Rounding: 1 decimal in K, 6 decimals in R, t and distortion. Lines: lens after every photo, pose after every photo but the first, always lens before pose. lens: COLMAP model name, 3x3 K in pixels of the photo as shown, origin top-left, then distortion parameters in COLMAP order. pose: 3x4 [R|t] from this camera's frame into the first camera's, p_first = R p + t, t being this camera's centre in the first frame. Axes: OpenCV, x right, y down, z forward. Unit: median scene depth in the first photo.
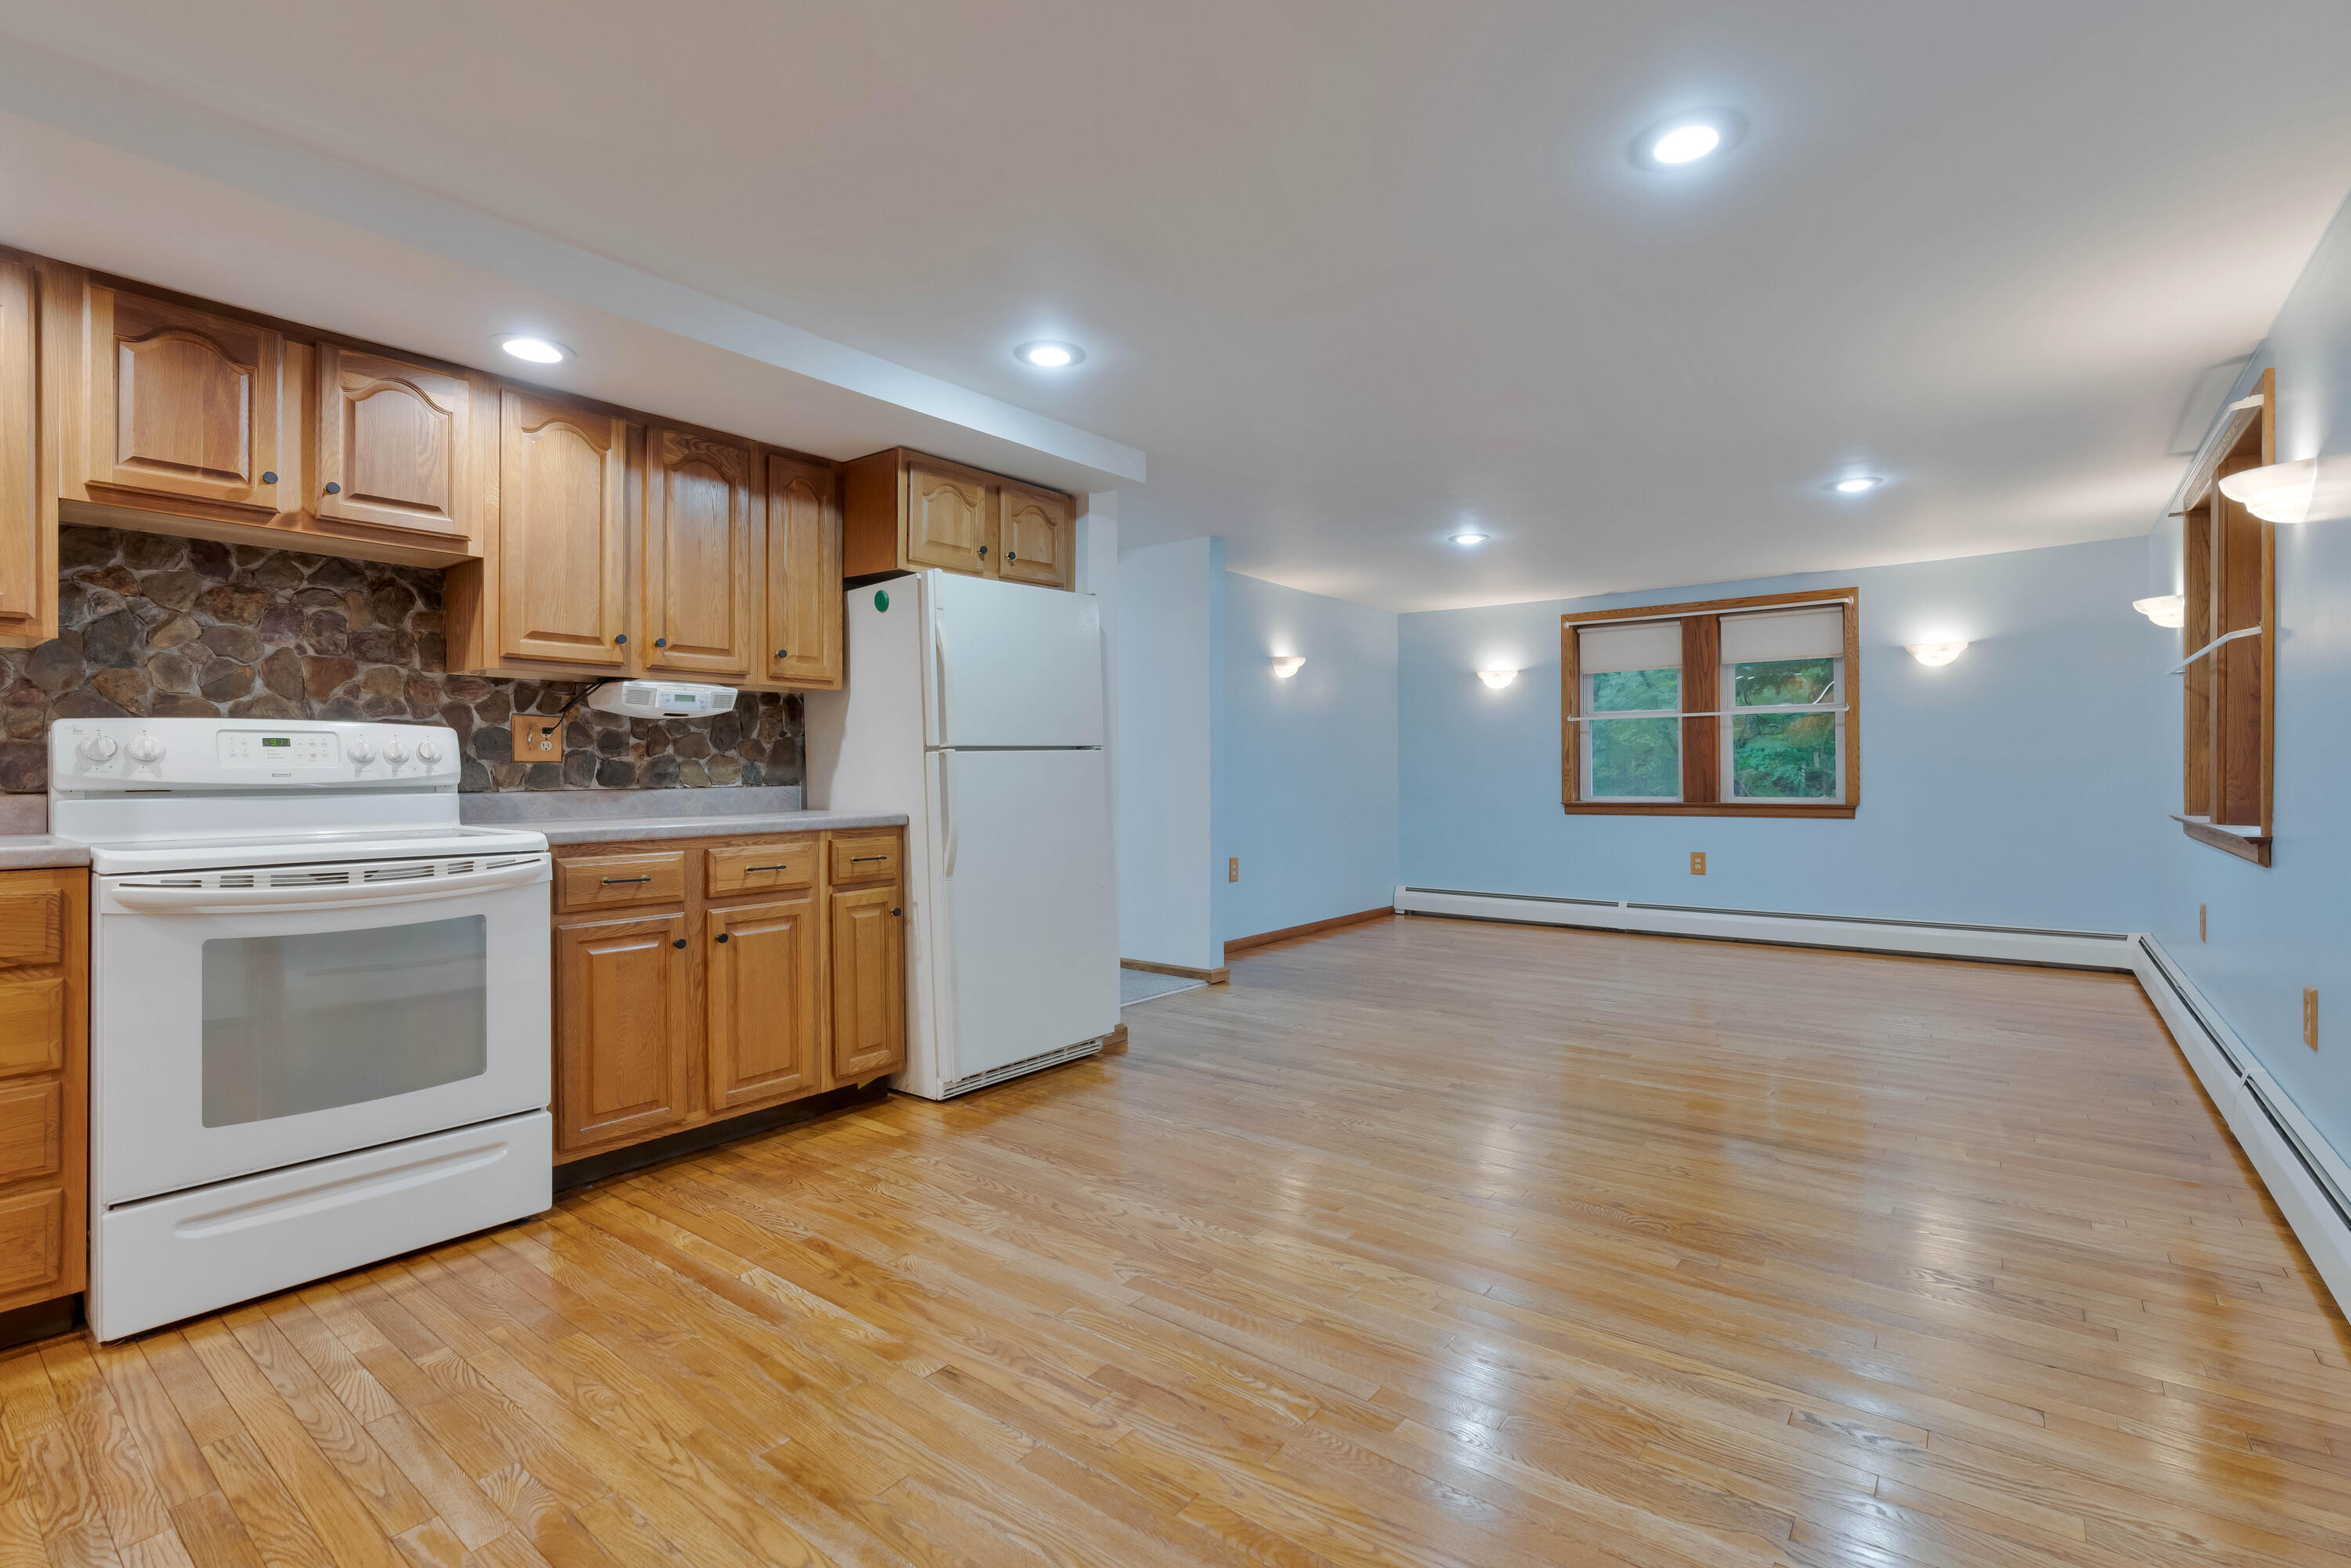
lens RADIAL K [[1068.9, 0, 1180.9], [0, 1068.9, 769.8], [0, 0, 1]] dist [-0.008124, 0.004762]
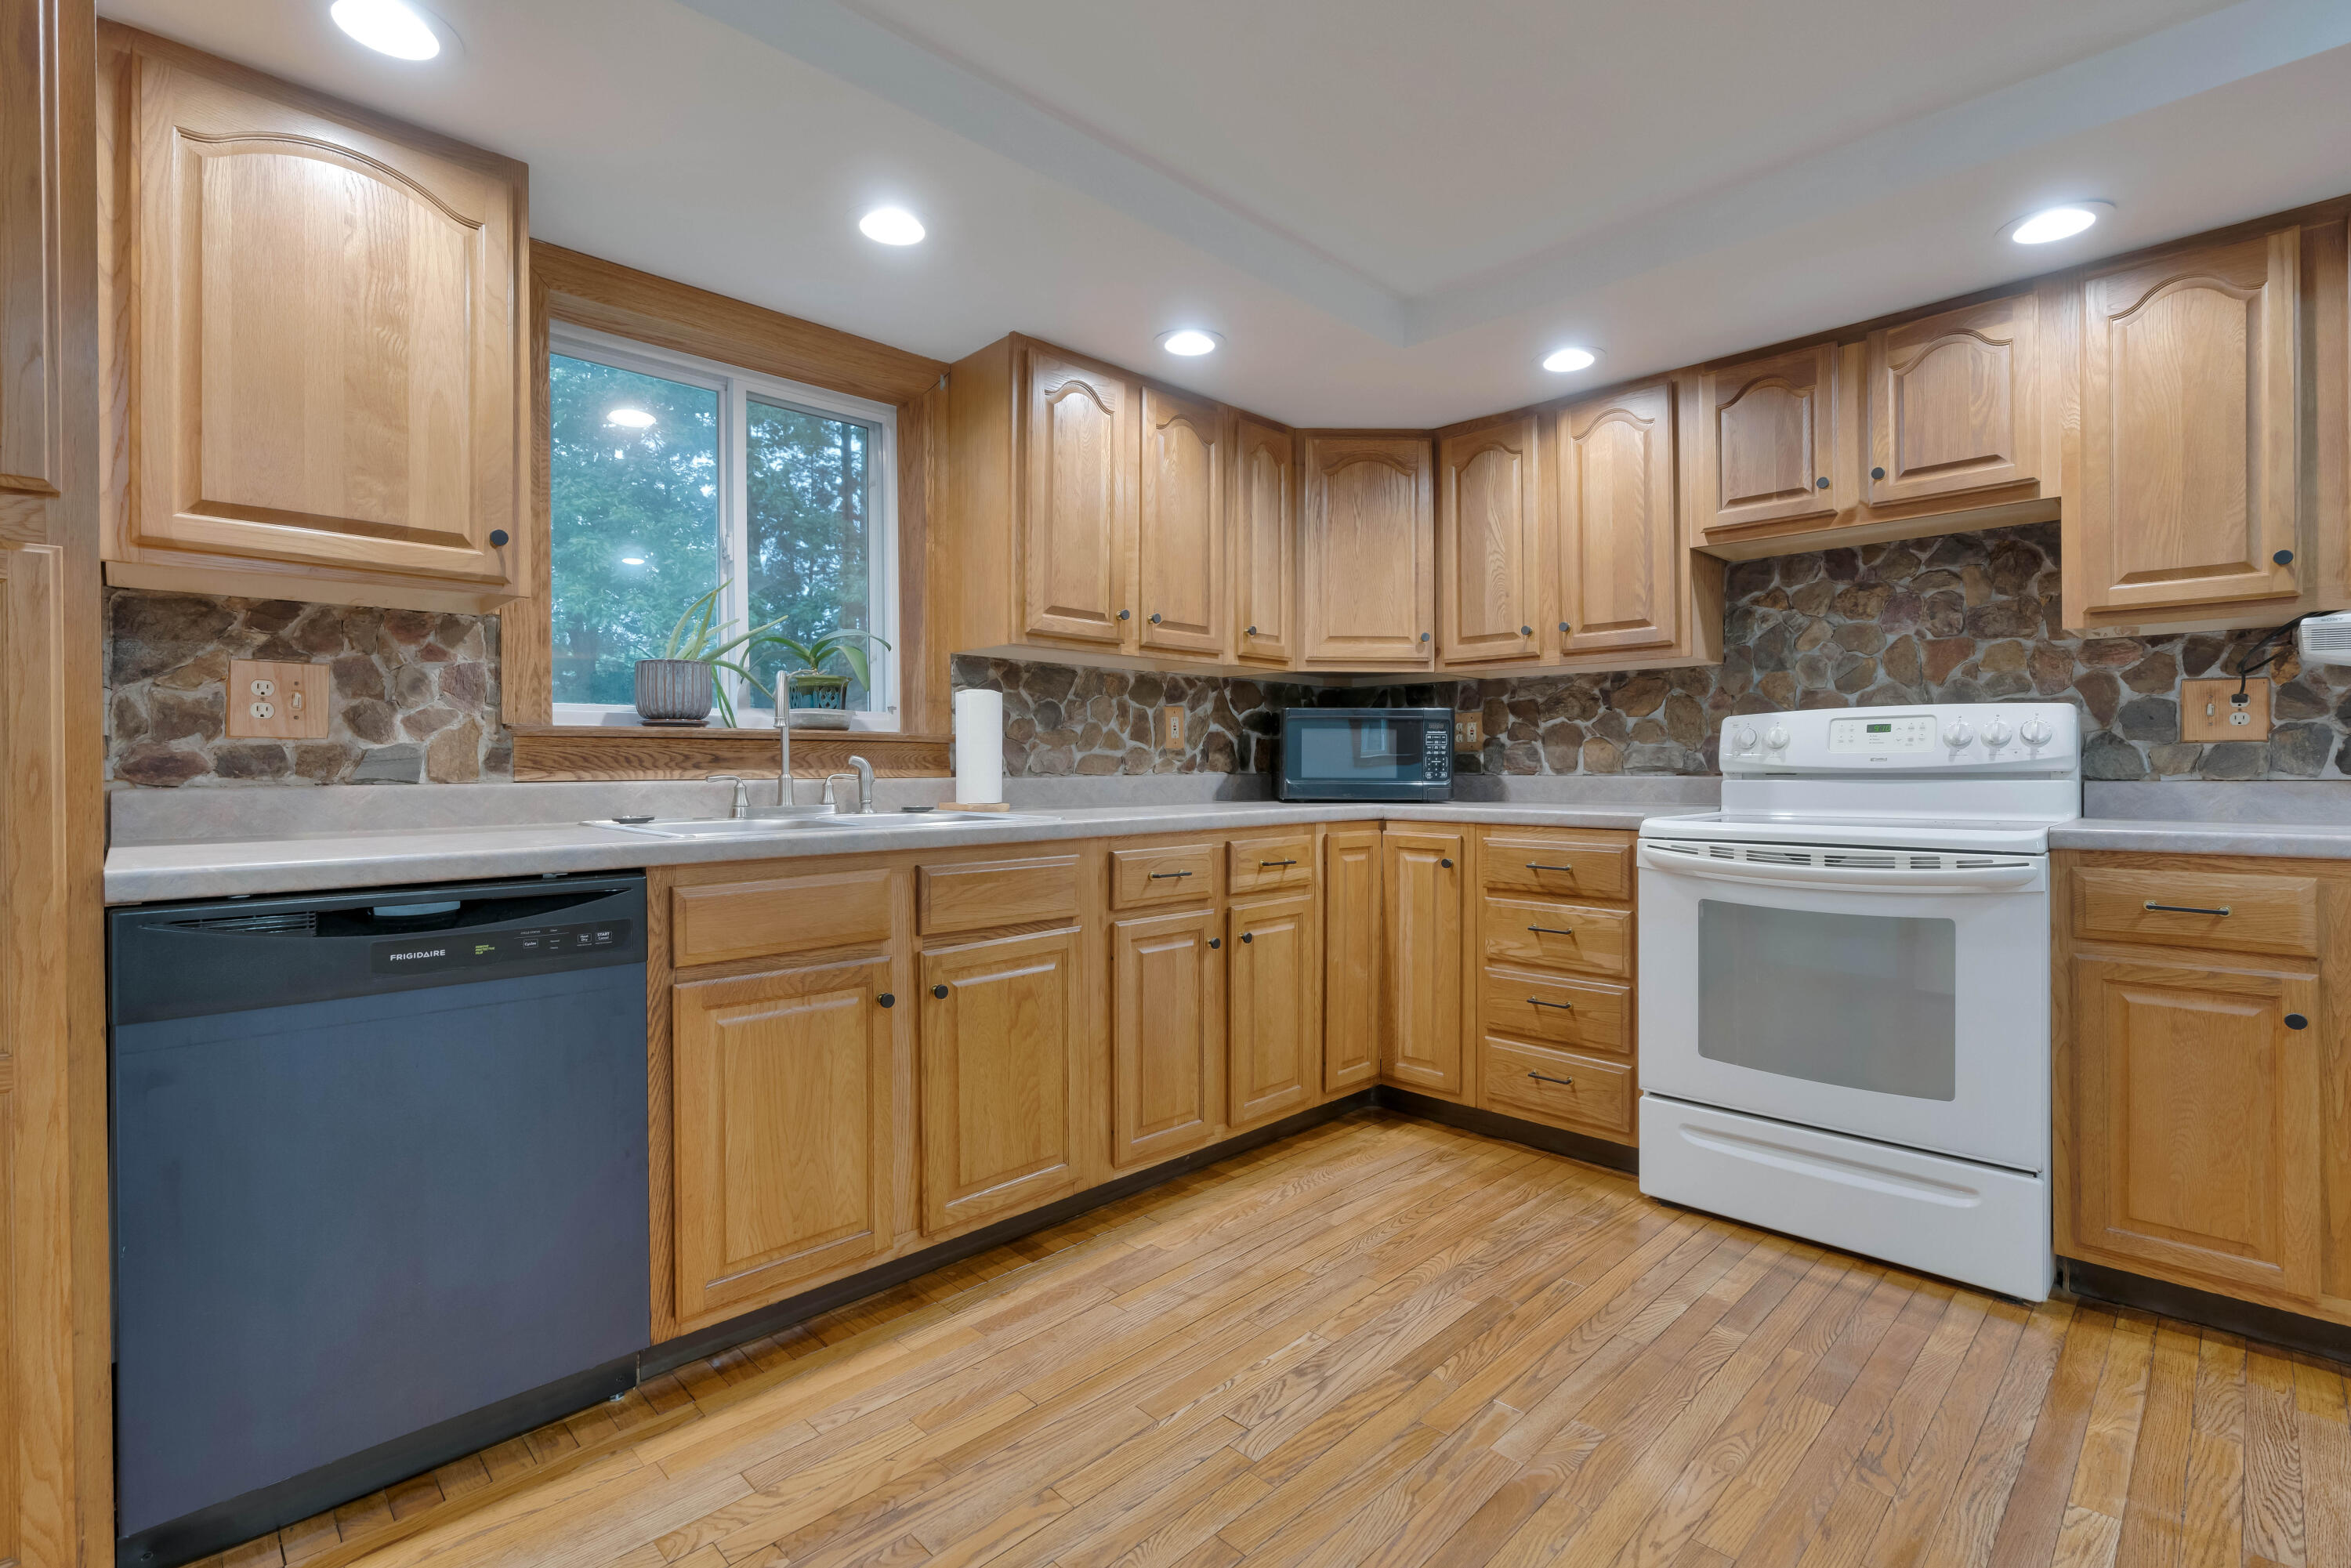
lens RADIAL K [[1068.9, 0, 1175.0], [0, 1068.9, 772.0], [0, 0, 1]] dist [-0.008124, 0.004762]
pose [[-0.123479, 0.009295, -0.992304, 0.274659], [0.009725, 0.999919, 0.008156, 0.001571], [0.992300, -0.008643, -0.123559, 0.453826]]
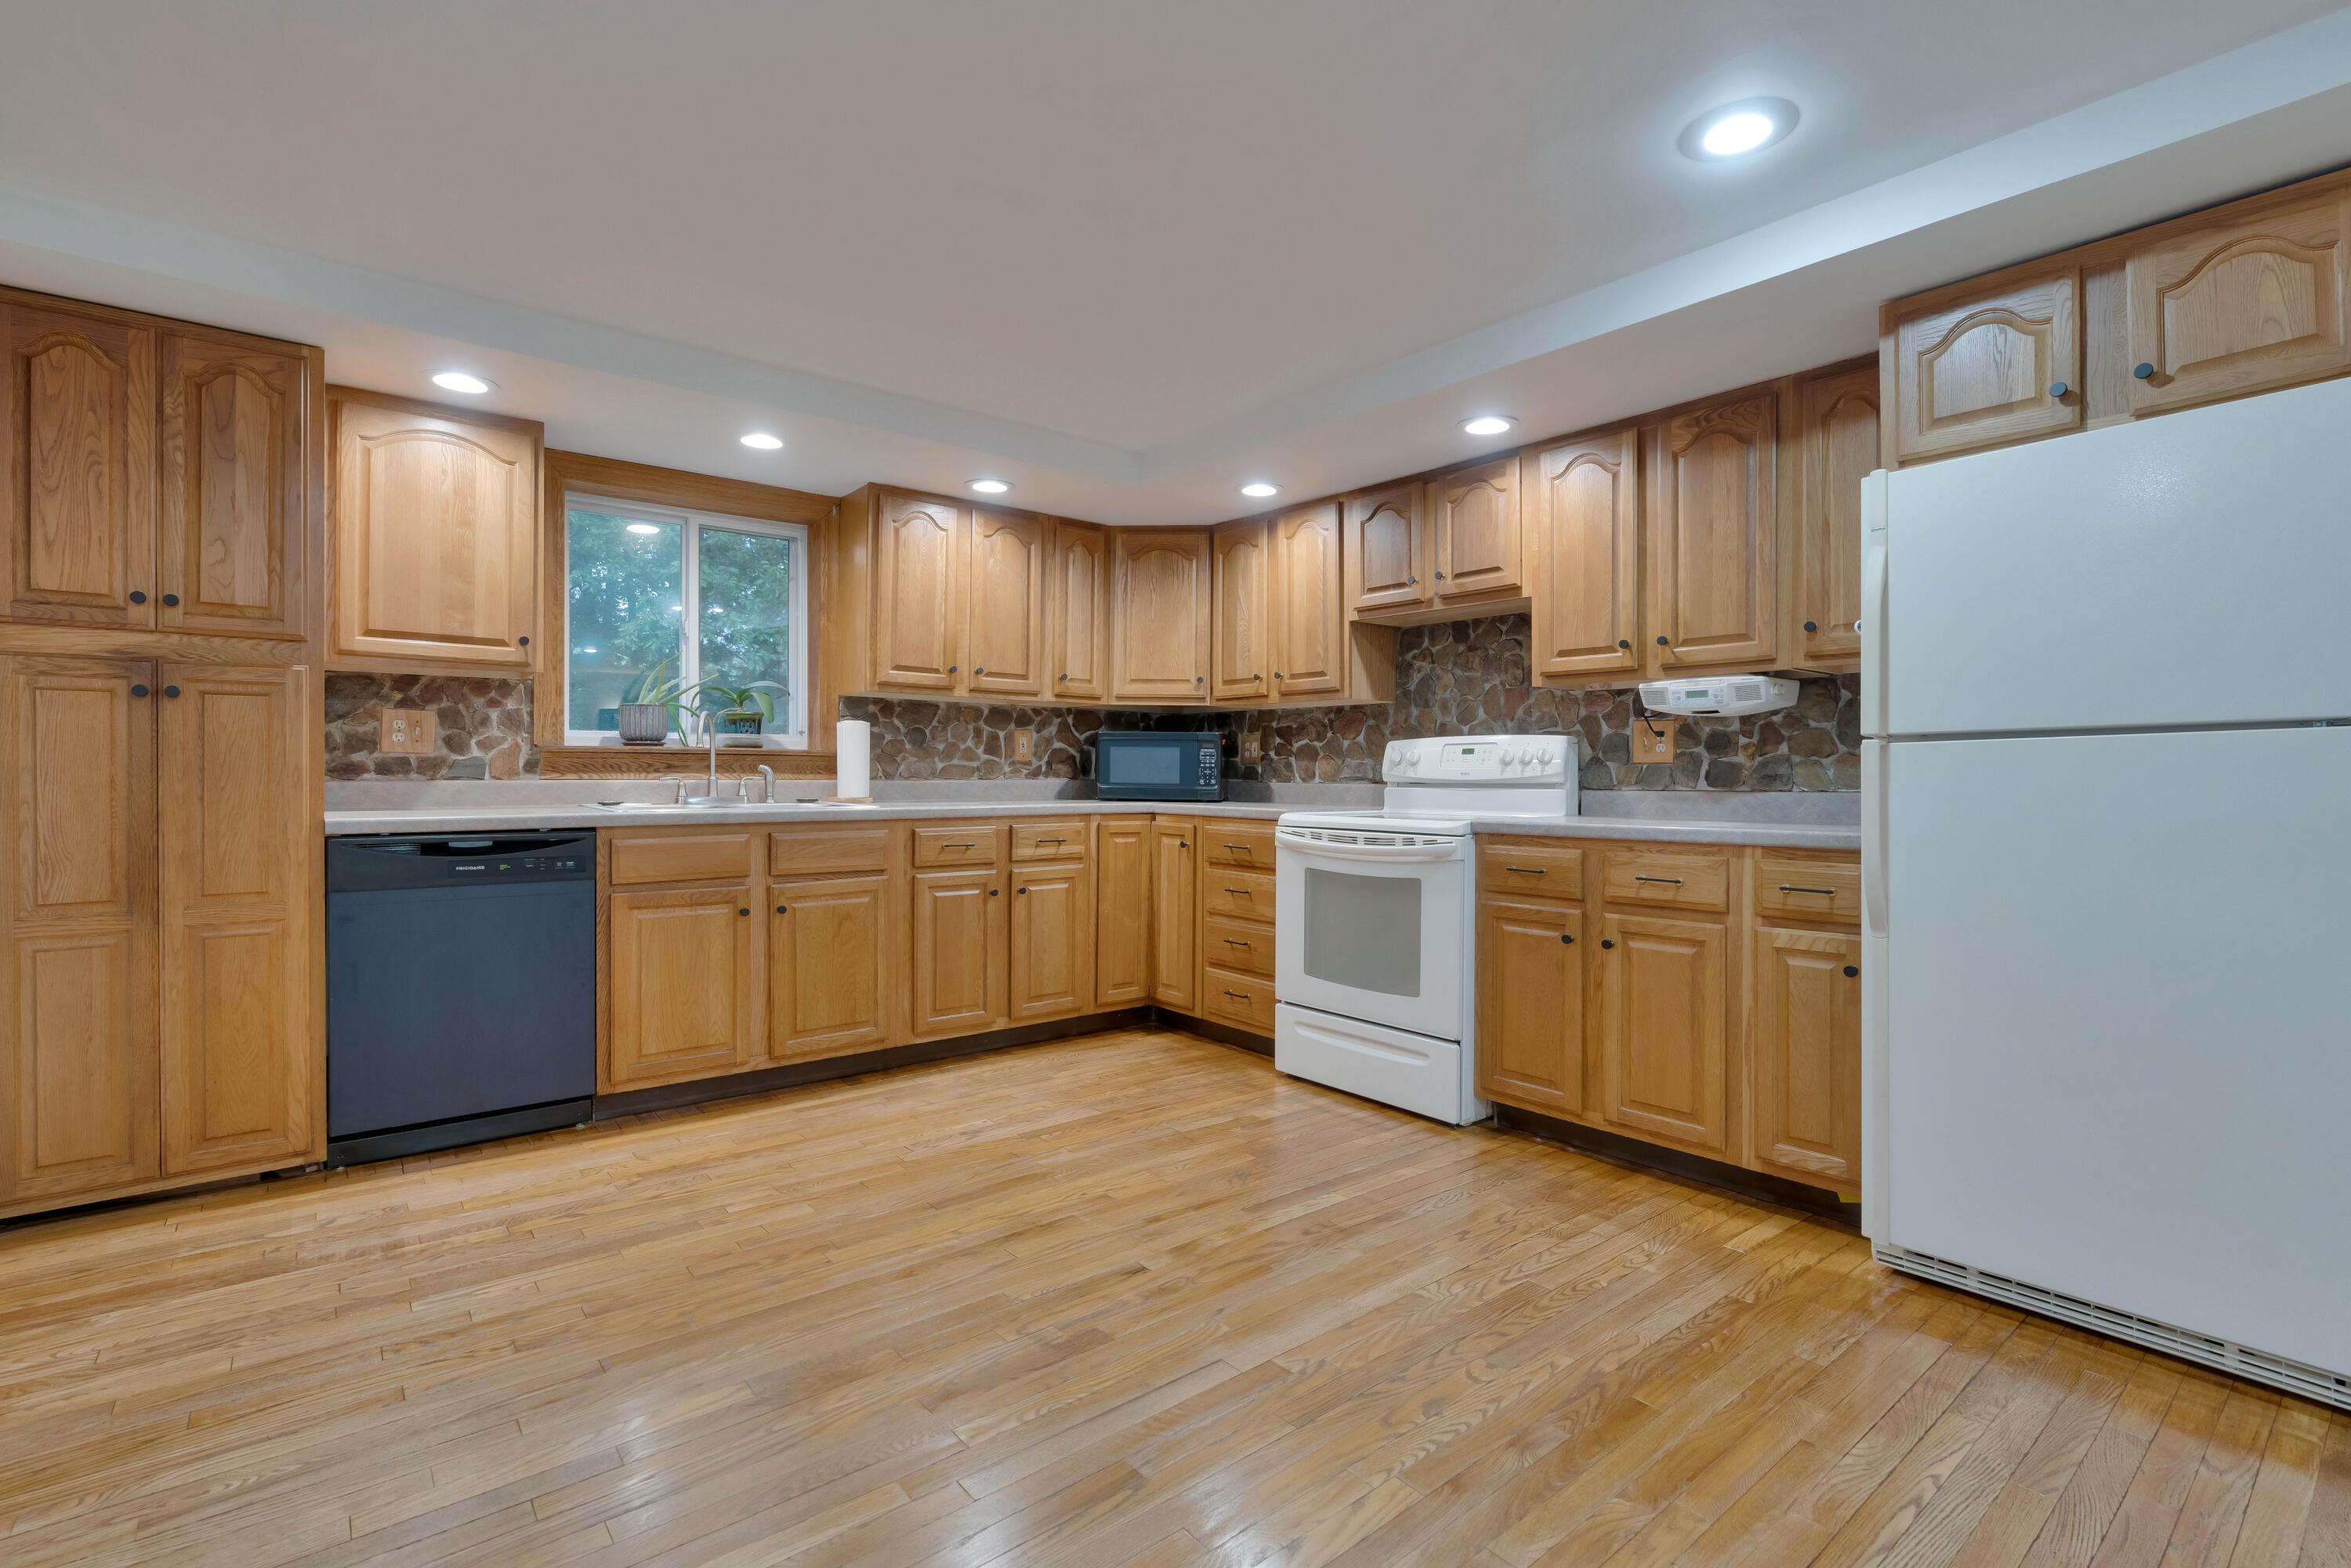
lens RADIAL K [[1068.9, 0, 1167.5], [0, 1068.9, 779.5], [0, 0, 1]] dist [-0.008124, 0.004762]
pose [[-0.217400, 0.009033, -0.976041, 0.684674], [0.000493, 0.999958, 0.009144, -0.001056], [0.976082, 0.001507, -0.217395, 0.932041]]
